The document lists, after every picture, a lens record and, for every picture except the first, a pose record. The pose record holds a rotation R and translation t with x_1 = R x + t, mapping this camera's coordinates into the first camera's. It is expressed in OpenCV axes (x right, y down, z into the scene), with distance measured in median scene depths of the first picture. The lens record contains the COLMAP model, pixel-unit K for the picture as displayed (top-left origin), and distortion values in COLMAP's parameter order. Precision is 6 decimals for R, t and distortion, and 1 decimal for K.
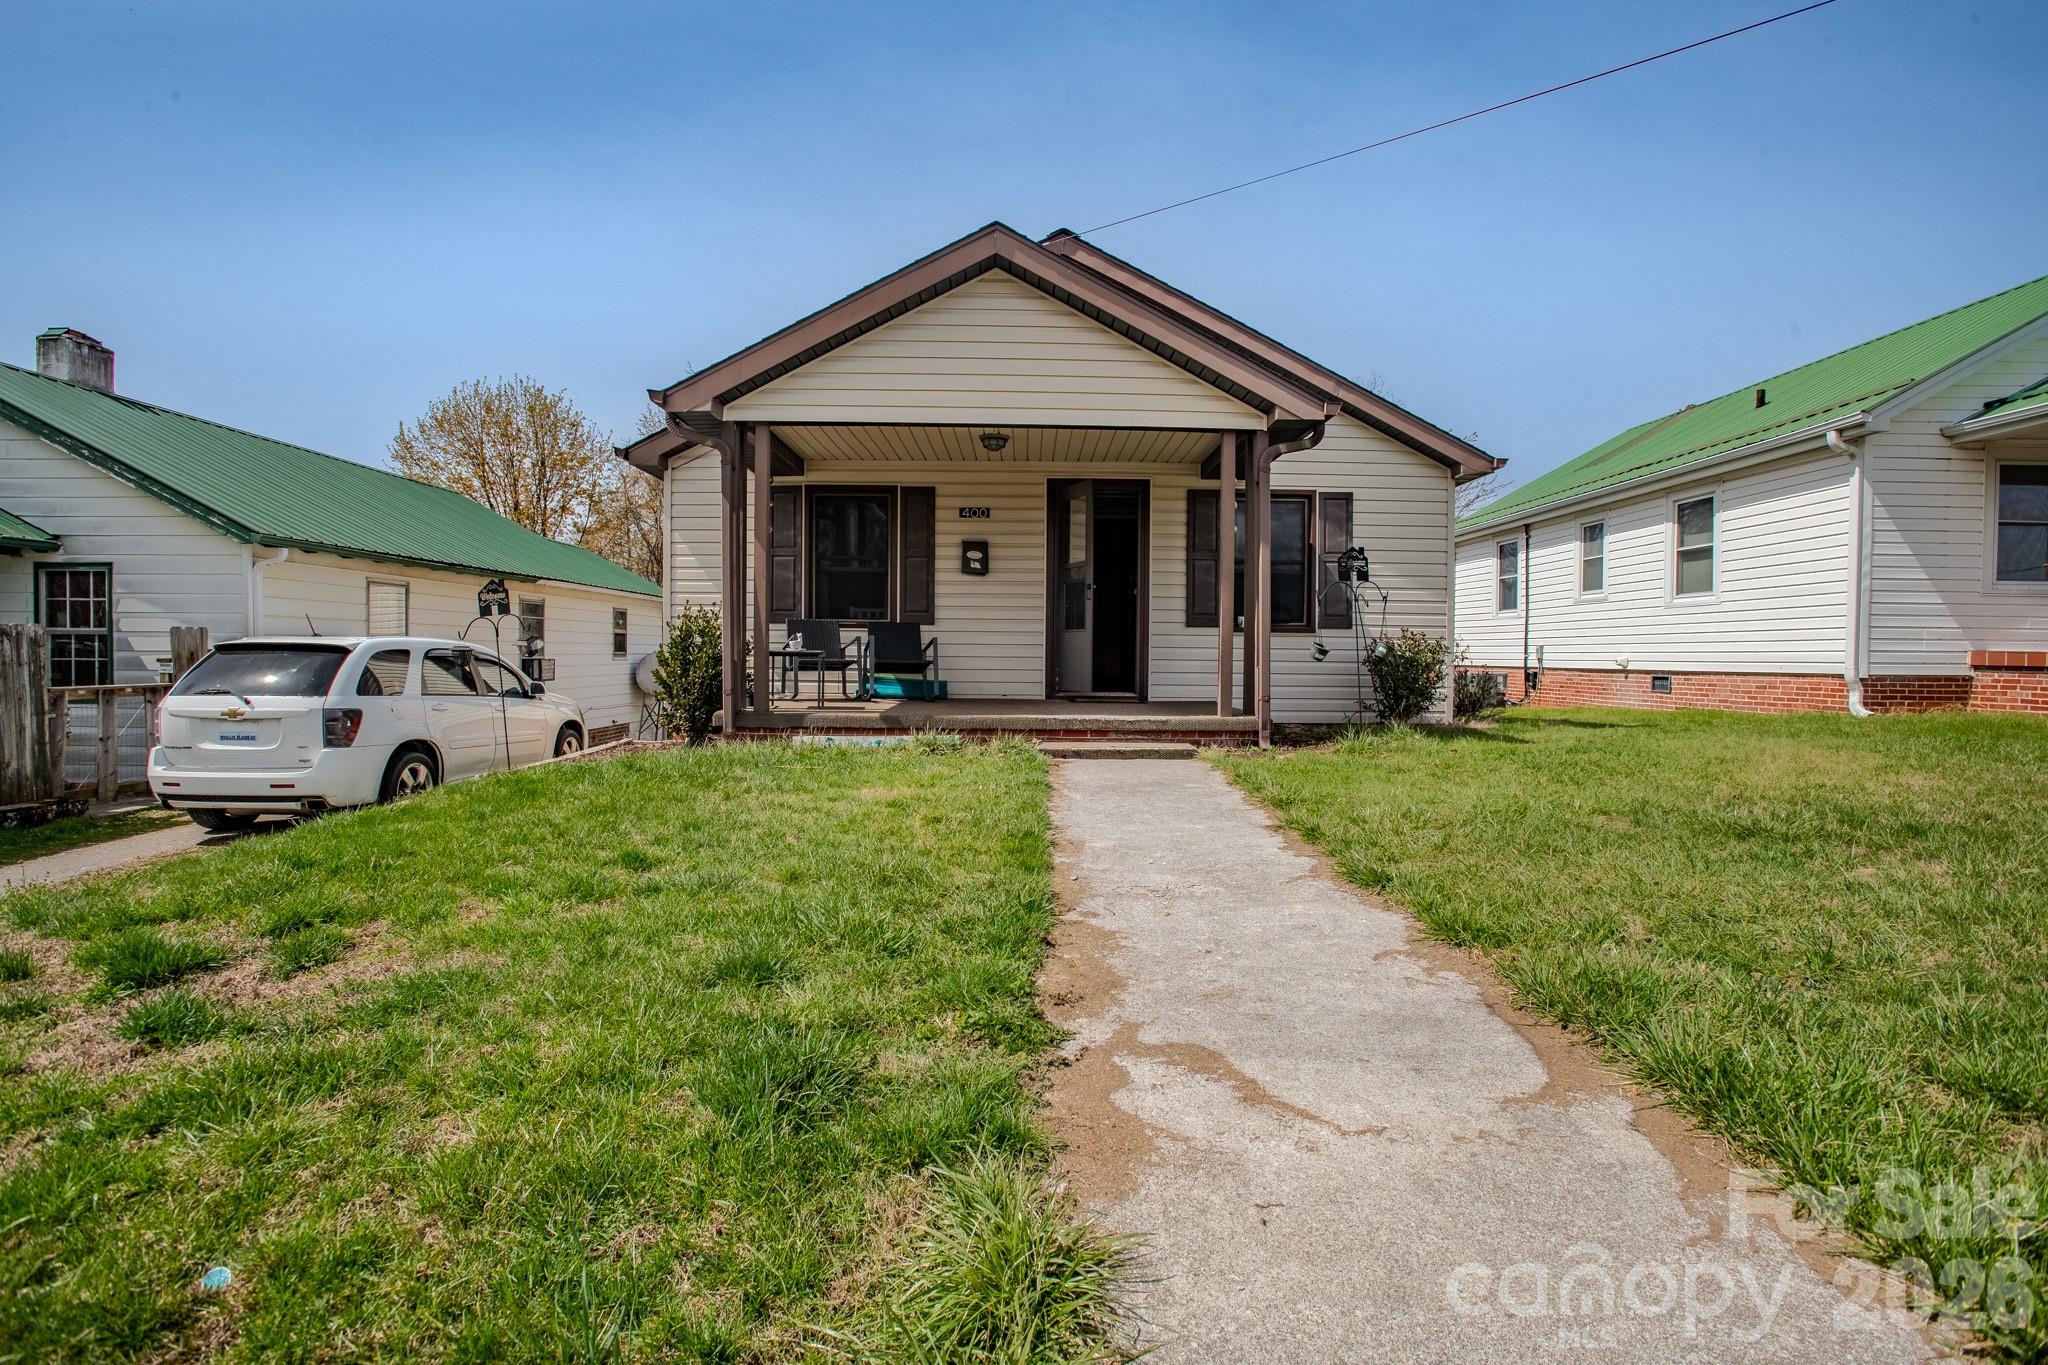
lens RADIAL K [[981.9, 0, 1028.0], [0, 981.9, 682.9], [0, 0, 1]] dist [-0.071141, 0.029154]
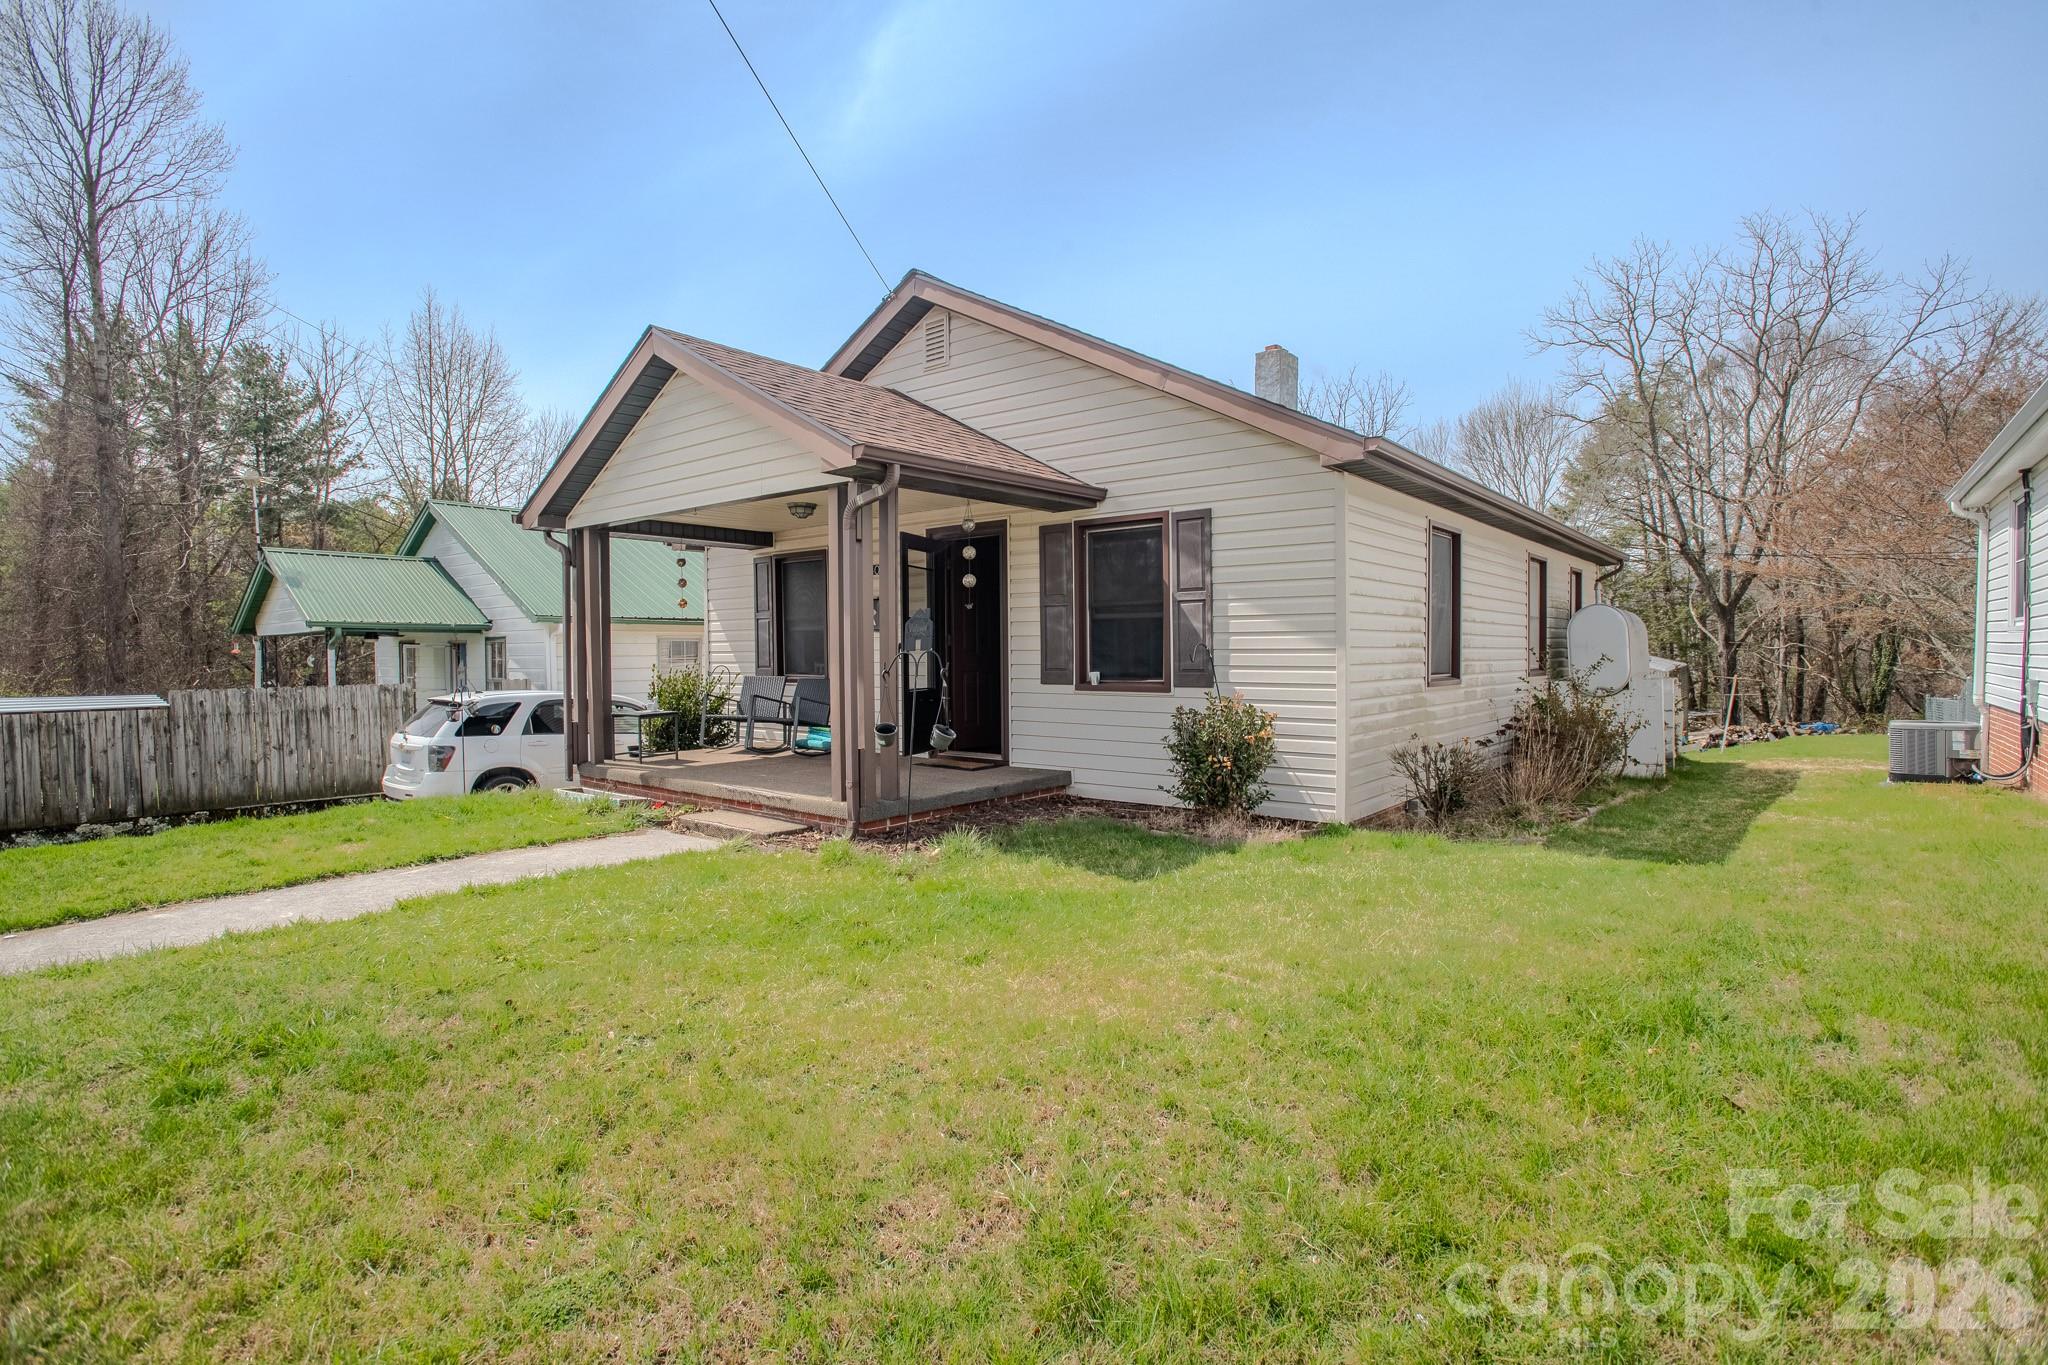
lens RADIAL K [[981.9, 0, 1028.0], [0, 981.9, 682.9], [0, 0, 1]] dist [-0.071141, 0.029154]
pose [[0.777069, 0.005237, -0.629393, 0.704287], [-0.006320, 0.999980, 0.000518, -0.058533], [0.629383, 0.003575, 0.777087, 0.313869]]
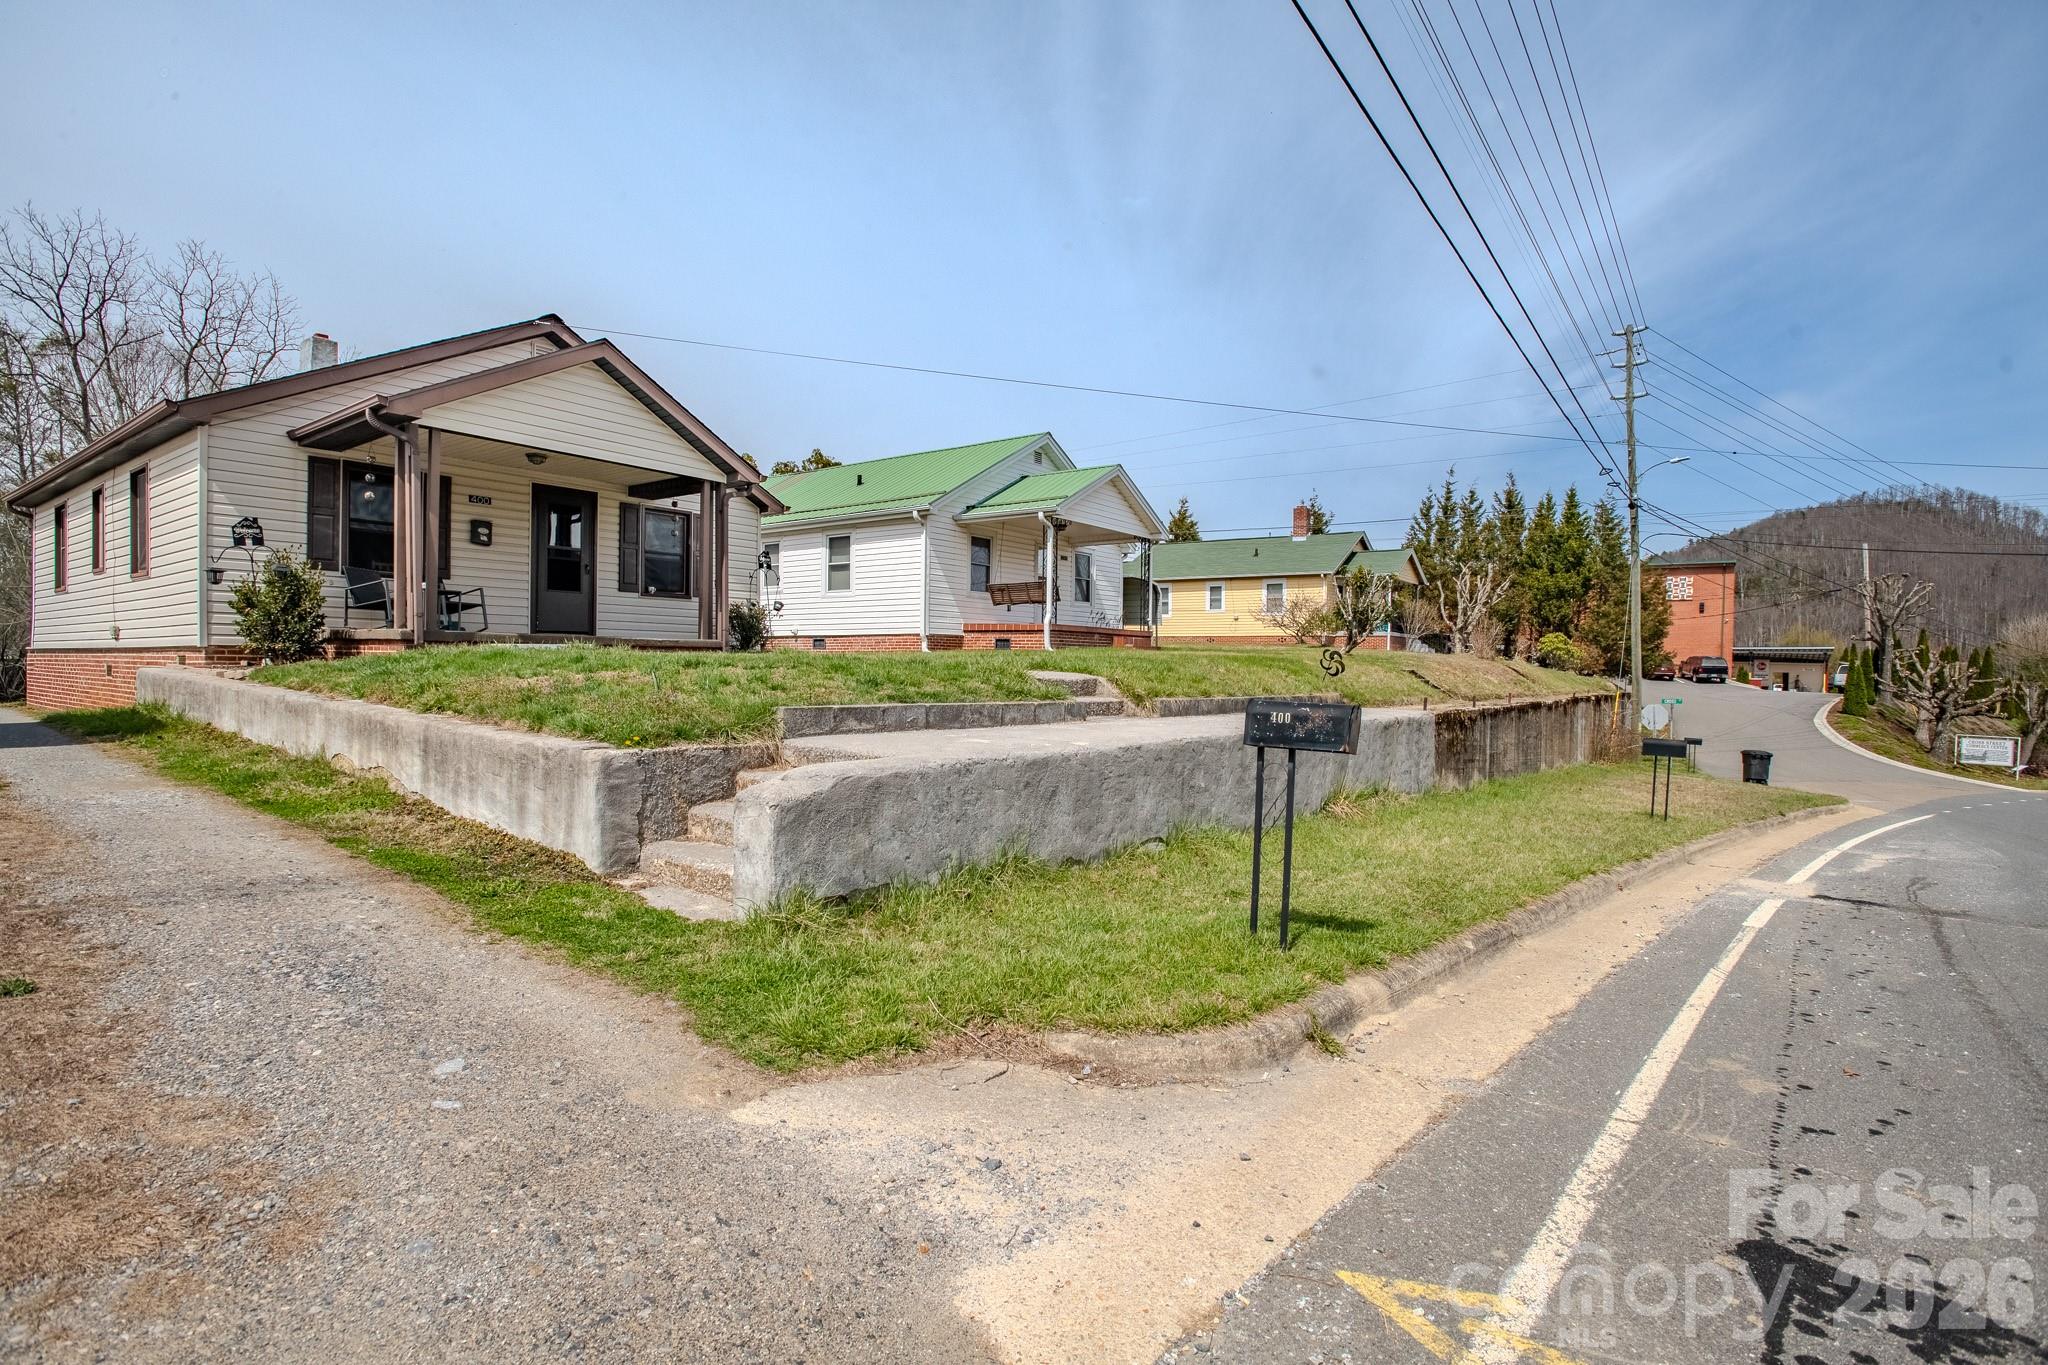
lens RADIAL K [[981.9, 0, 1028.0], [0, 981.9, 682.9], [0, 0, 1]] dist [-0.071141, 0.029154]
pose [[0.592860, -0.016323, 0.805140, -0.686073], [0.018085, 0.999812, 0.006953, 0.087704], [-0.805102, 0.010439, 0.593044, -0.417420]]
